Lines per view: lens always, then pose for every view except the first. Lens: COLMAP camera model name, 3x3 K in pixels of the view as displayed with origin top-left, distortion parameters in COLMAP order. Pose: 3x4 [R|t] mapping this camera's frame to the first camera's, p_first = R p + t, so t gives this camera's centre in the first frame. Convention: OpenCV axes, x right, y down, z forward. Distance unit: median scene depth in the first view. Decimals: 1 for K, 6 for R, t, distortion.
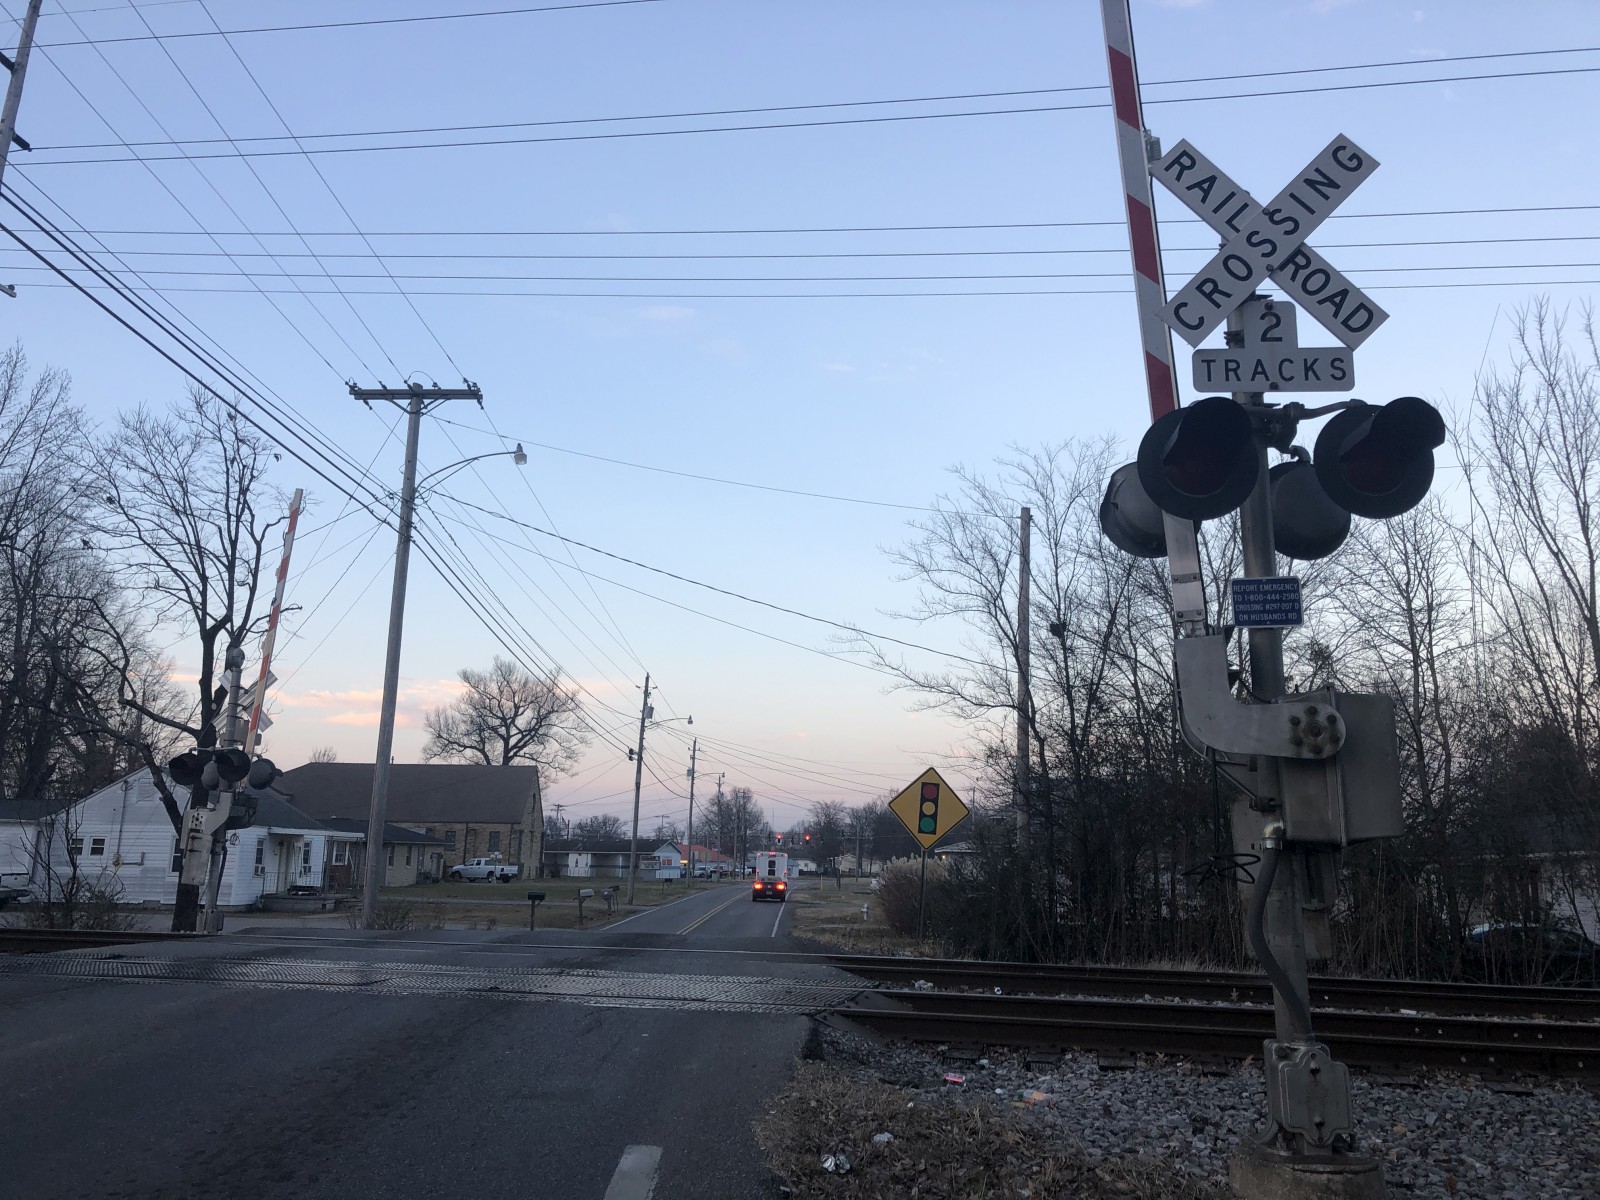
lens RADIAL K [[1289.3, 0, 785.3], [0, 1289.3, 579.4], [0, 0, 1]] dist [0.045118, -0.058216]
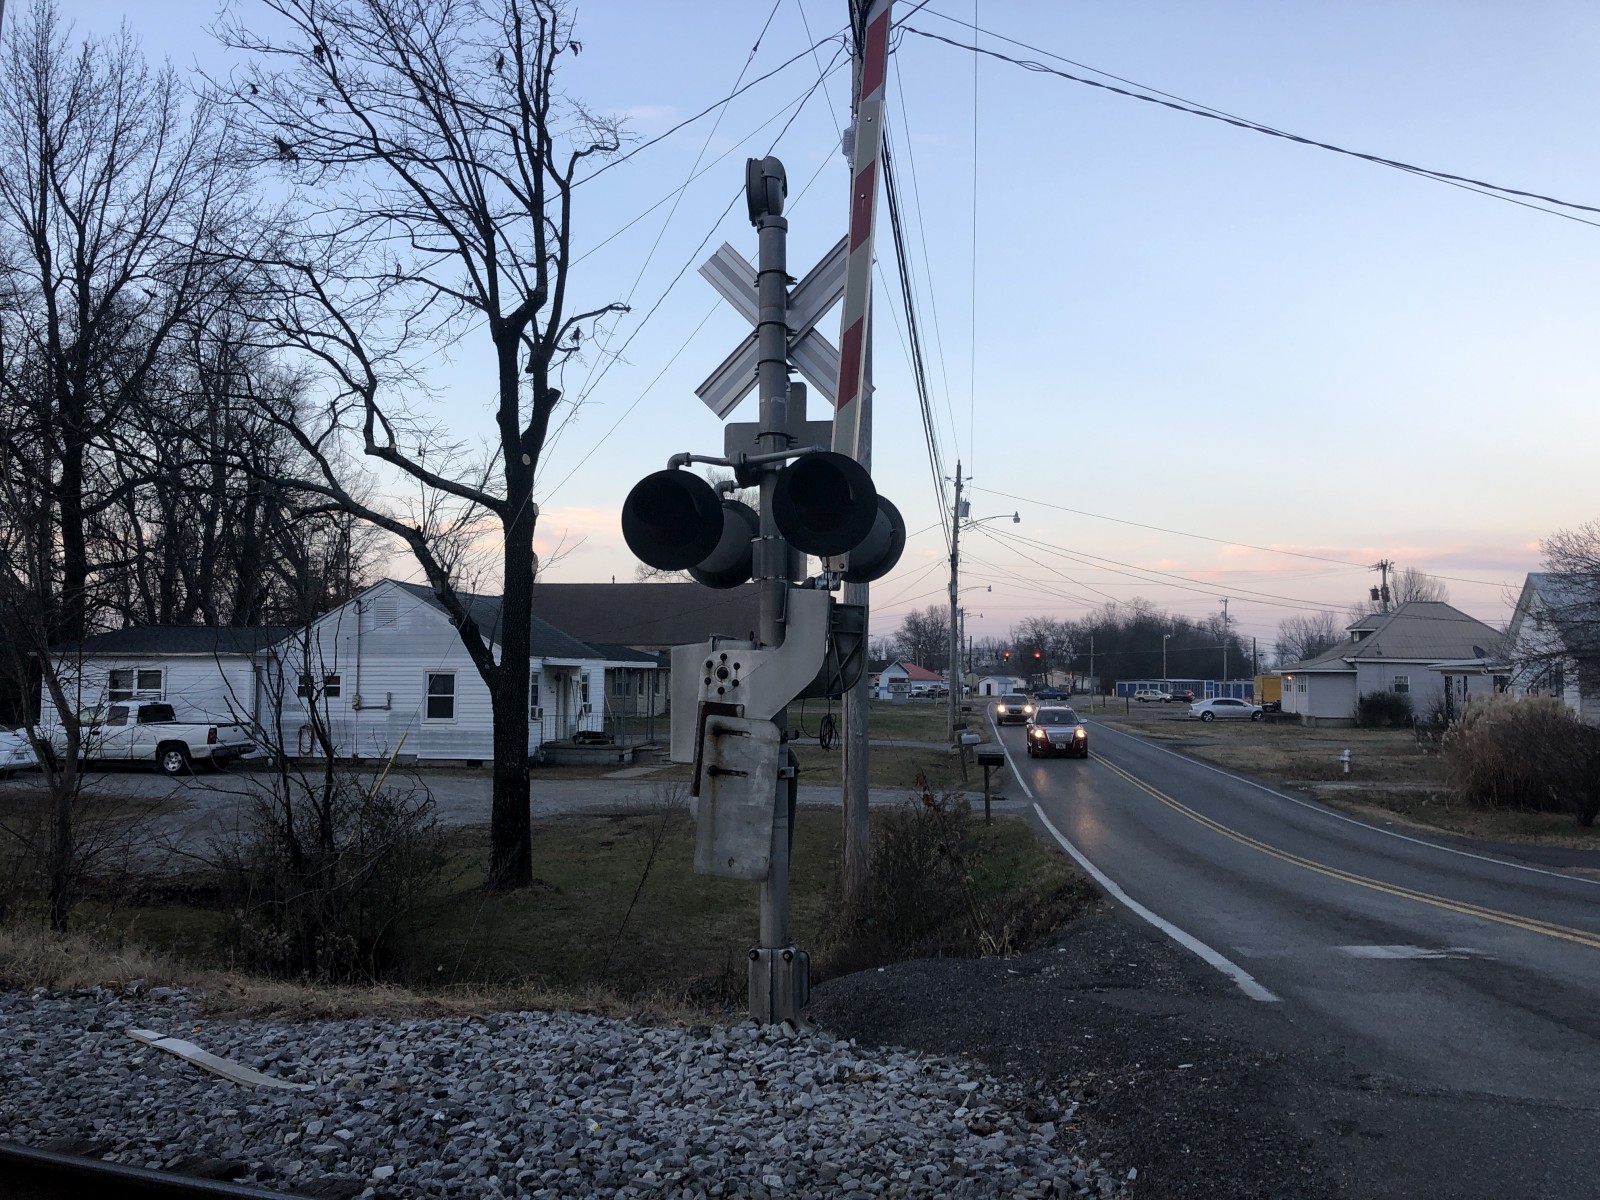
lens RADIAL K [[1181.1, 0, 797.4], [0, 1181.1, 596.0], [0, 0, 1]] dist [0.005249, 0.003970]
pose [[0.996117, -0.020821, -0.085546, -0.178727], [0.033365, 0.988434, 0.147933, 0.054245], [0.081477, -0.150213, 0.985291, 0.315521]]
